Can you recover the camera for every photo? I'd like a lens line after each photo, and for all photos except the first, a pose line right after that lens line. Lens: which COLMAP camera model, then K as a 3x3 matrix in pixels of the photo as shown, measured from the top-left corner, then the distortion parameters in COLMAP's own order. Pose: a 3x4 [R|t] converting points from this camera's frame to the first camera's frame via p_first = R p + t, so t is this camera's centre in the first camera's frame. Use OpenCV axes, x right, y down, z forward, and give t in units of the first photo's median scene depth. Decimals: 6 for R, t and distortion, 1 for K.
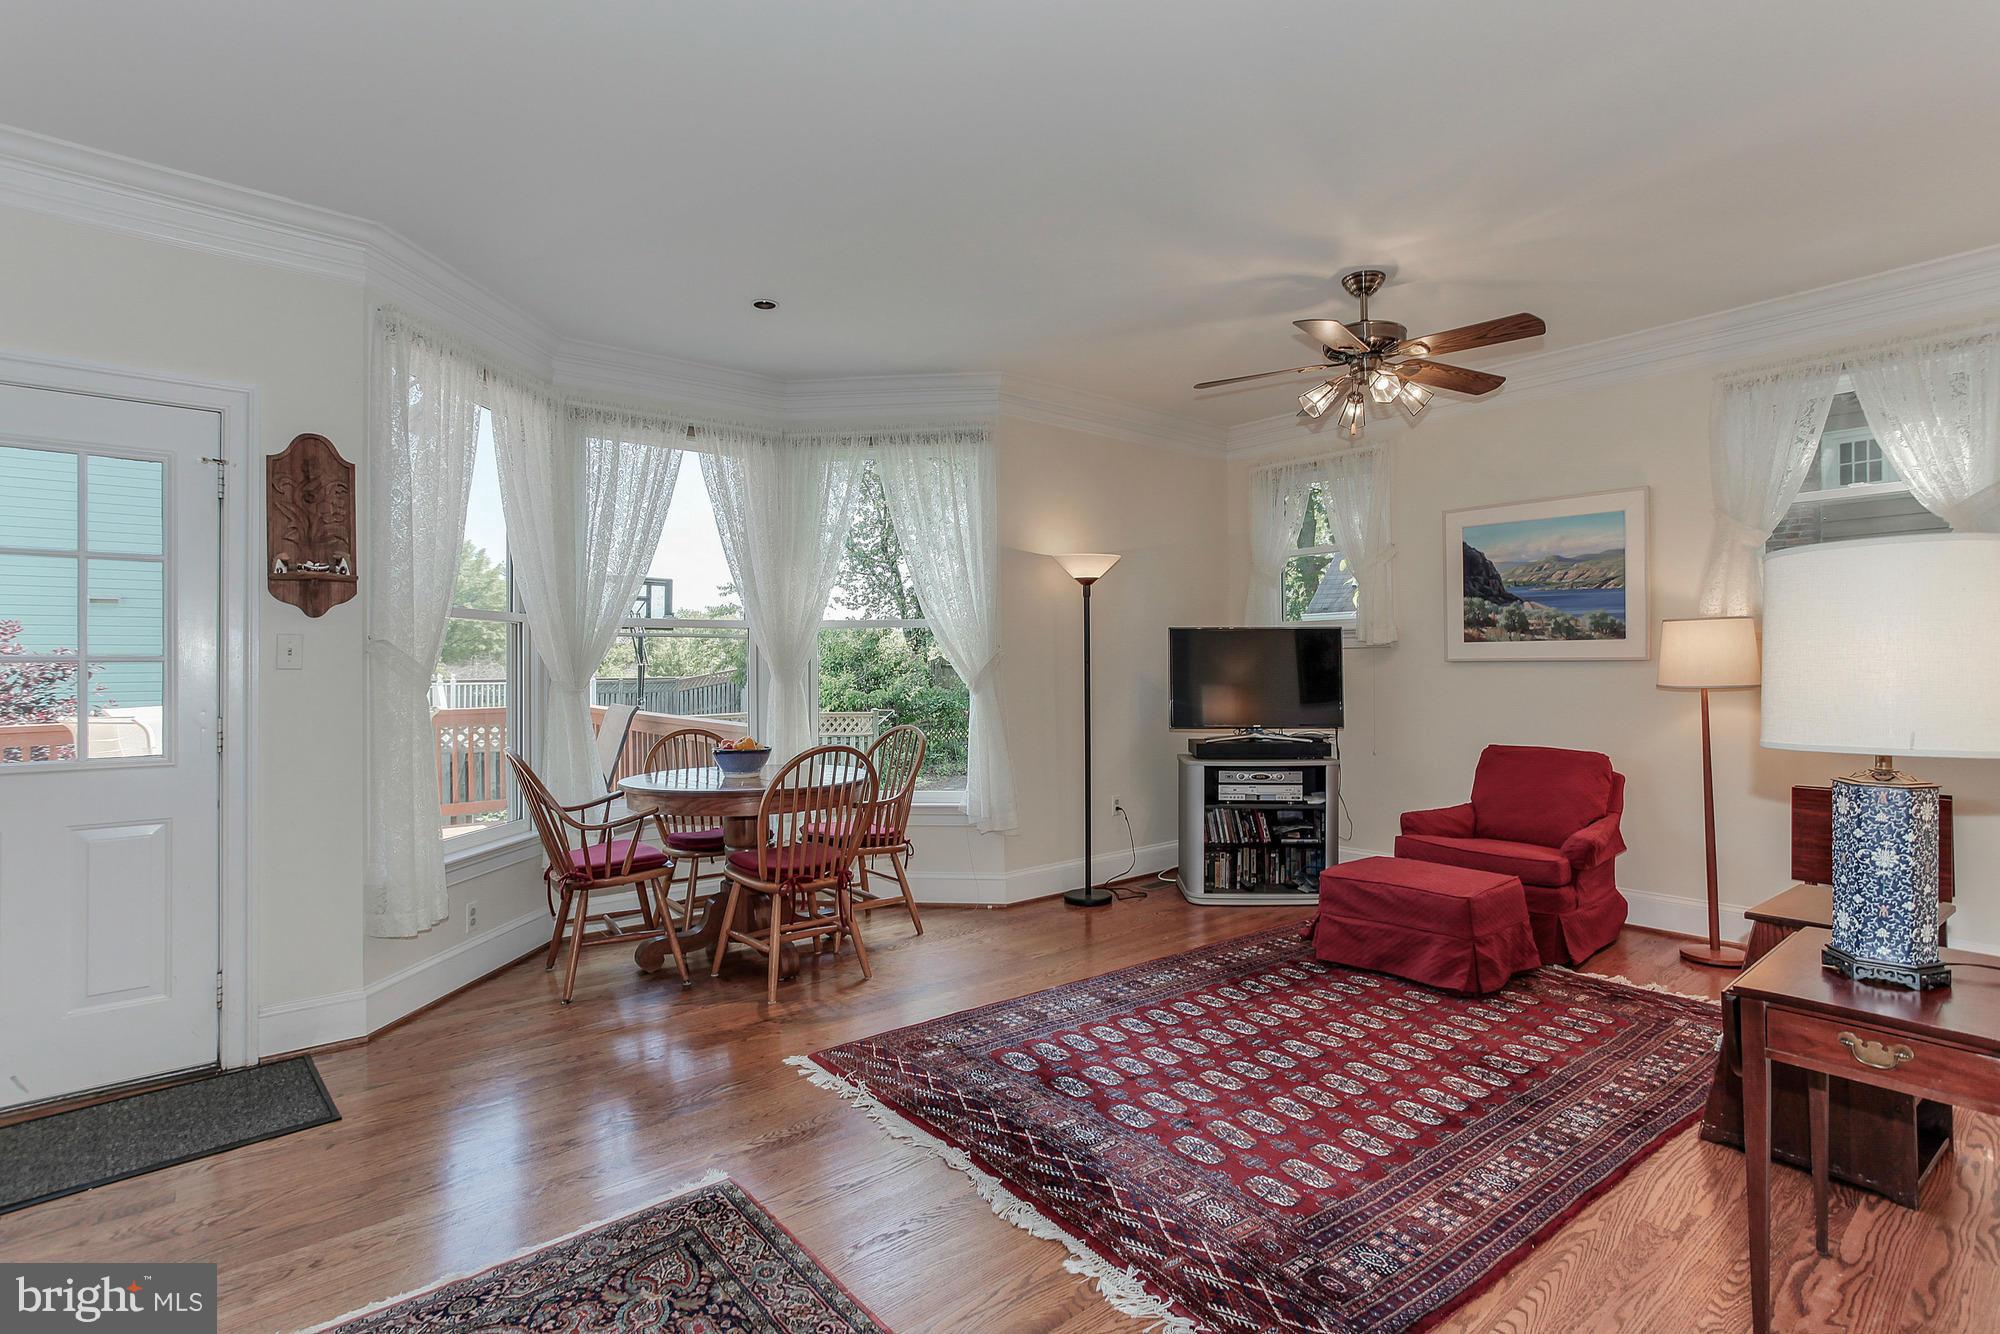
lens RADIAL K [[953.8, 0, 1000.0], [0, 953.8, 667.0], [0, 0, 1]] dist [-0.069216, 0.044952]
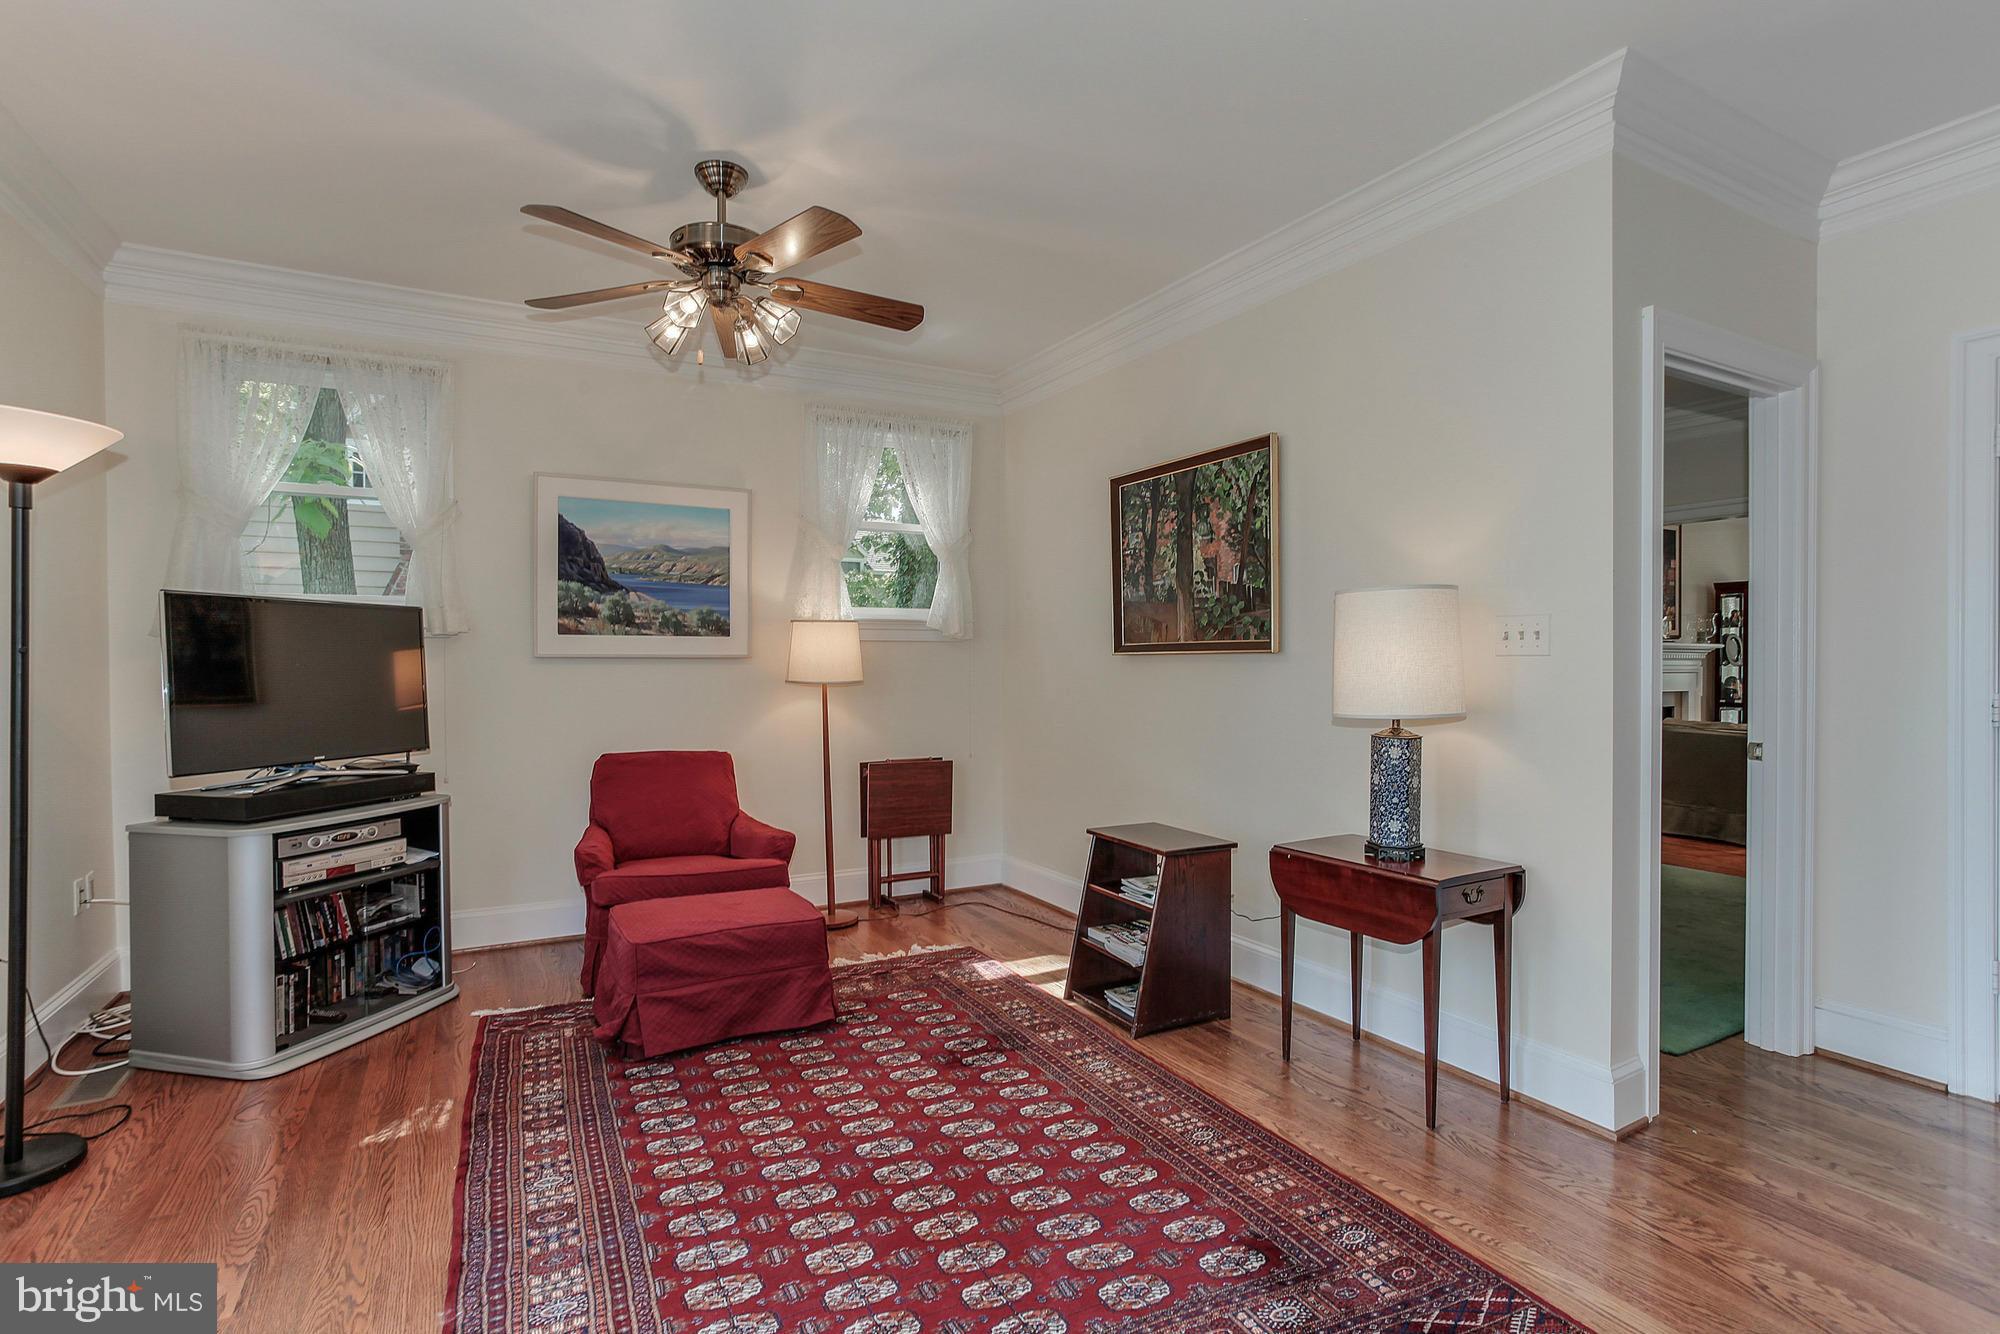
lens RADIAL K [[973.3, 0, 990.7], [0, 973.3, 677.9], [0, 0, 1]] dist [-0.059380, 0.046179]
pose [[0.188576, -0.012765, 0.981976, -0.307390], [-0.000122, 0.999915, 0.013022, 0.001047], [-0.982059, -0.002575, 0.188558, 0.520060]]
